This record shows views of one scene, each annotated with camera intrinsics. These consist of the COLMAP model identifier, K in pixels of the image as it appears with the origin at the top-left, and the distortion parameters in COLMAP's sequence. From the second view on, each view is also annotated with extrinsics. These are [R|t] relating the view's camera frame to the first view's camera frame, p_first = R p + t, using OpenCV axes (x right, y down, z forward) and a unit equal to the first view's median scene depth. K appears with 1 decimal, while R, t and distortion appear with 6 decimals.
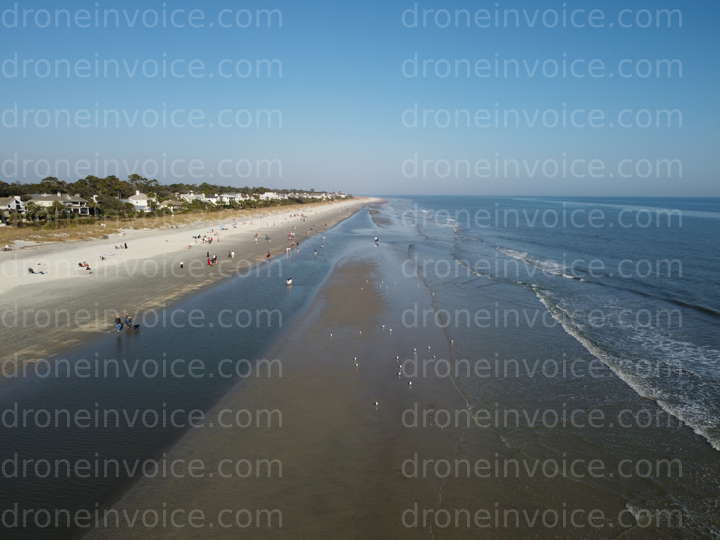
lens RADIAL K [[540.7, 0, 359.9], [0, 540.7, 273.8], [0, 0, 1]] dist [0.002816, -0.008825]
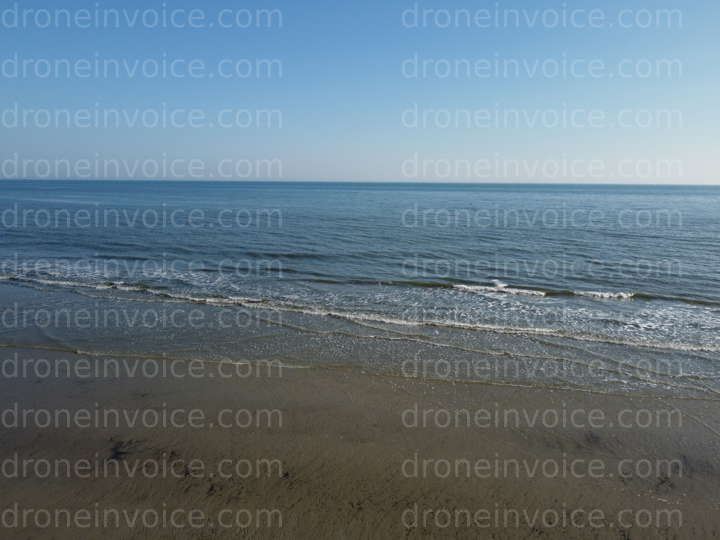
lens RADIAL K [[540.7, 0, 359.9], [0, 540.7, 273.8], [0, 0, 1]] dist [0.002816, -0.008825]
pose [[1.000000, -0.000034, -0.000164, 0.000062], [0.000033, 0.999998, -0.002087, -0.184344], [0.000164, 0.002087, 0.999998, -0.000097]]
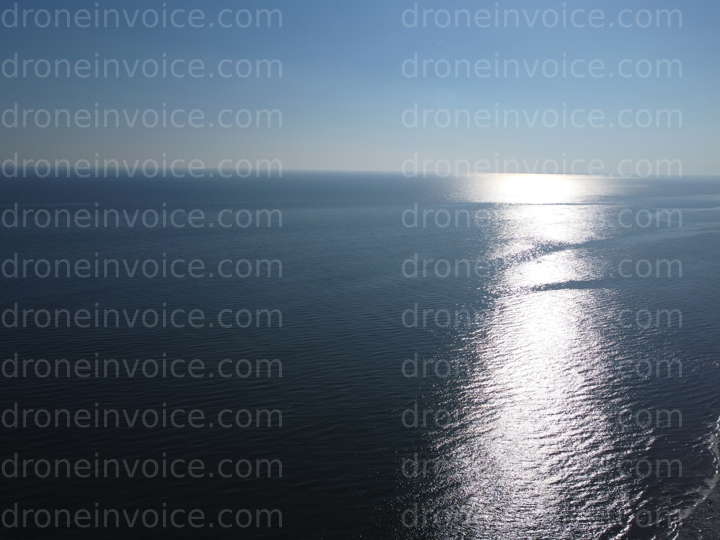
lens RADIAL K [[540.7, 0, 359.9], [0, 540.7, 273.8], [0, 0, 1]] dist [0.002816, -0.008825]
pose [[1.000000, 0.000278, -0.000070, 0.000124], [-0.000278, 0.999999, 0.001408, 0.184012], [0.000071, -0.001408, 0.999999, -0.000354]]
